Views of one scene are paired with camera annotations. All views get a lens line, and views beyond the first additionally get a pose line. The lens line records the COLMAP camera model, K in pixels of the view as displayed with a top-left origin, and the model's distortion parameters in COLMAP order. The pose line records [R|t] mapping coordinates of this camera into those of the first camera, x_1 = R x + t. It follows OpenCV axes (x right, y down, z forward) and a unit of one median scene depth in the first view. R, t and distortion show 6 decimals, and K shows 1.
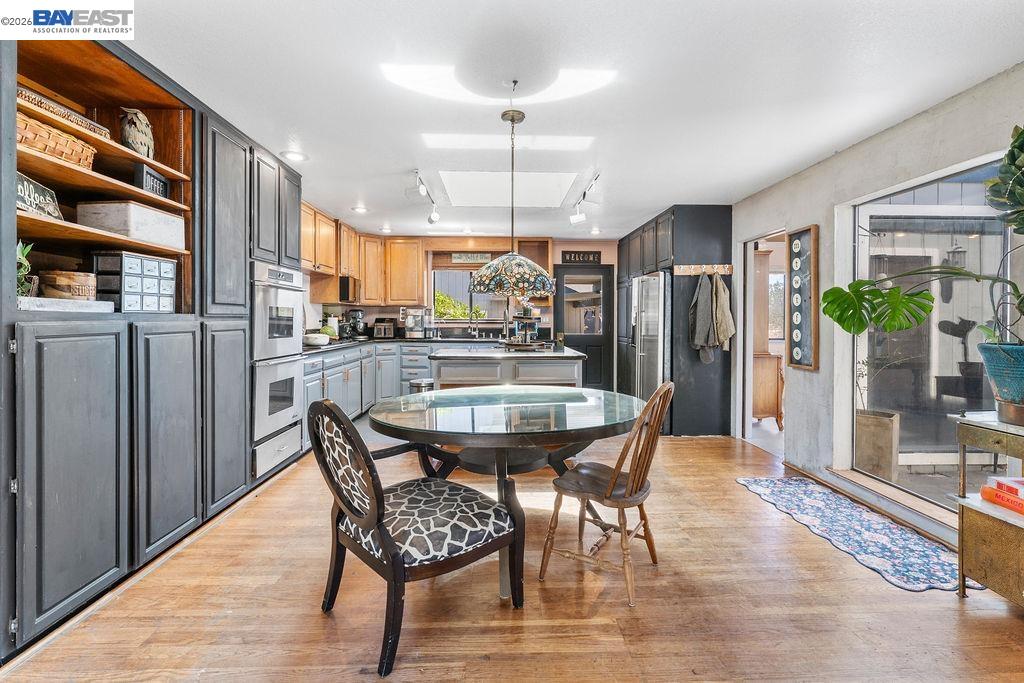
lens RADIAL K [[466.3, 0, 512.4], [0, 466.3, 321.7], [0, 0, 1]] dist [0.000568, -0.000031]
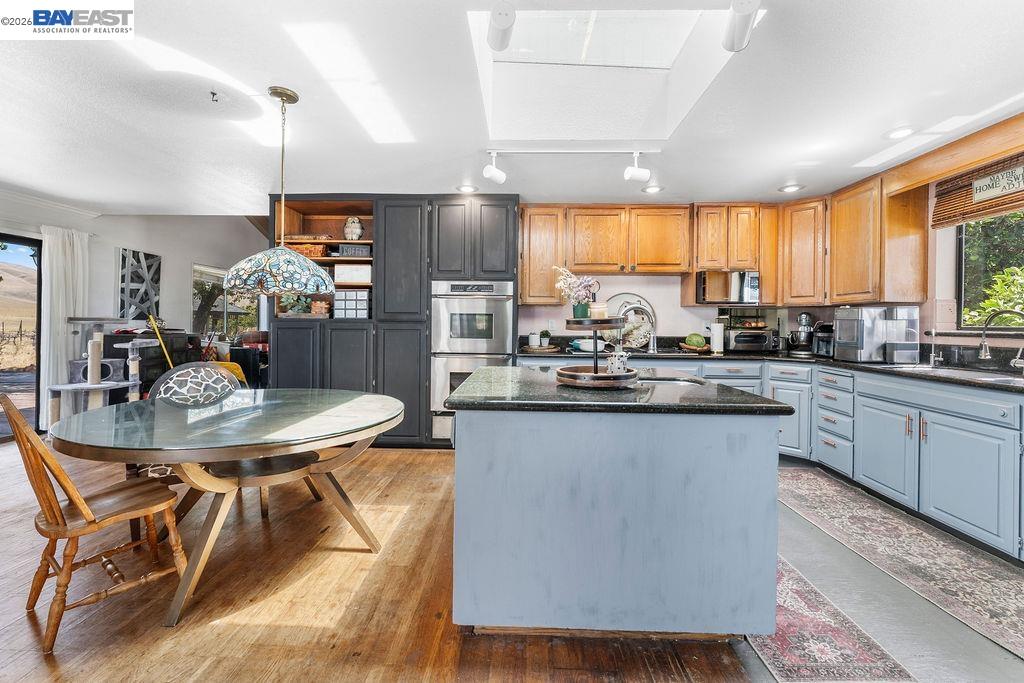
lens RADIAL K [[423.8, 0, 512.0], [0, 423.8, 323.9], [0, 0, 1]] dist [0.002042, 0.000035]
pose [[-0.064122, -0.000564, -0.997942, 0.585172], [-0.014984, 0.999888, 0.000397, -0.005176], [0.997830, 0.014979, -0.064123, 1.111611]]
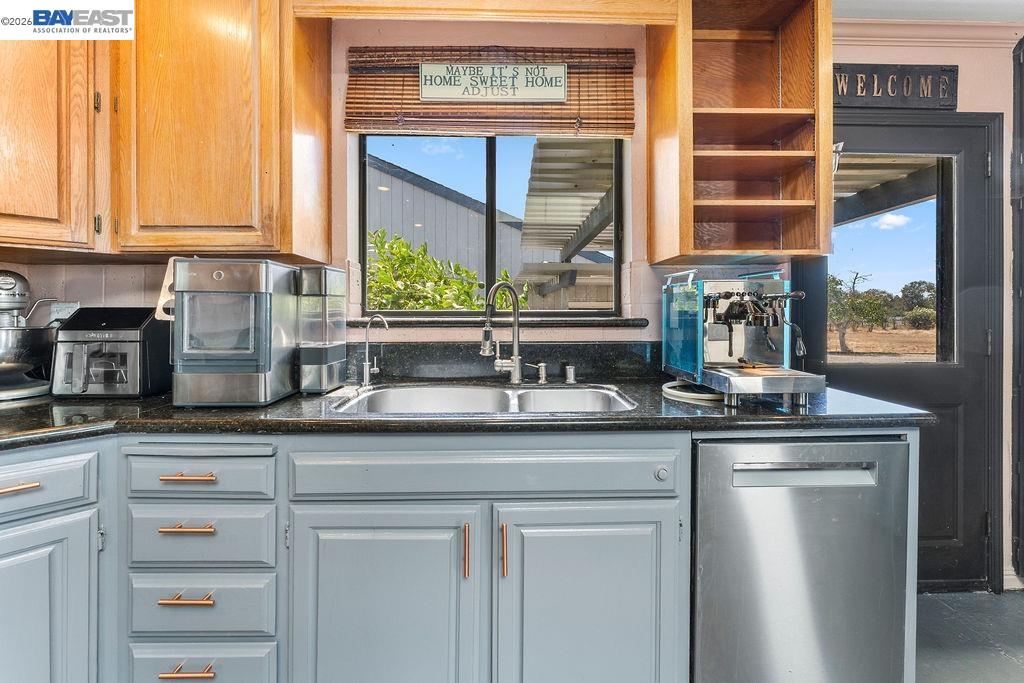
lens RADIAL K [[426.2, 0, 513.0], [0, 426.2, 313.9], [0, 0, 1]] dist [0.002518, 0.000284]
pose [[0.999990, -0.003115, -0.003125, -0.145114], [0.003095, 0.999974, -0.006441, -0.004548], [0.003145, 0.006431, 0.999974, 1.442179]]
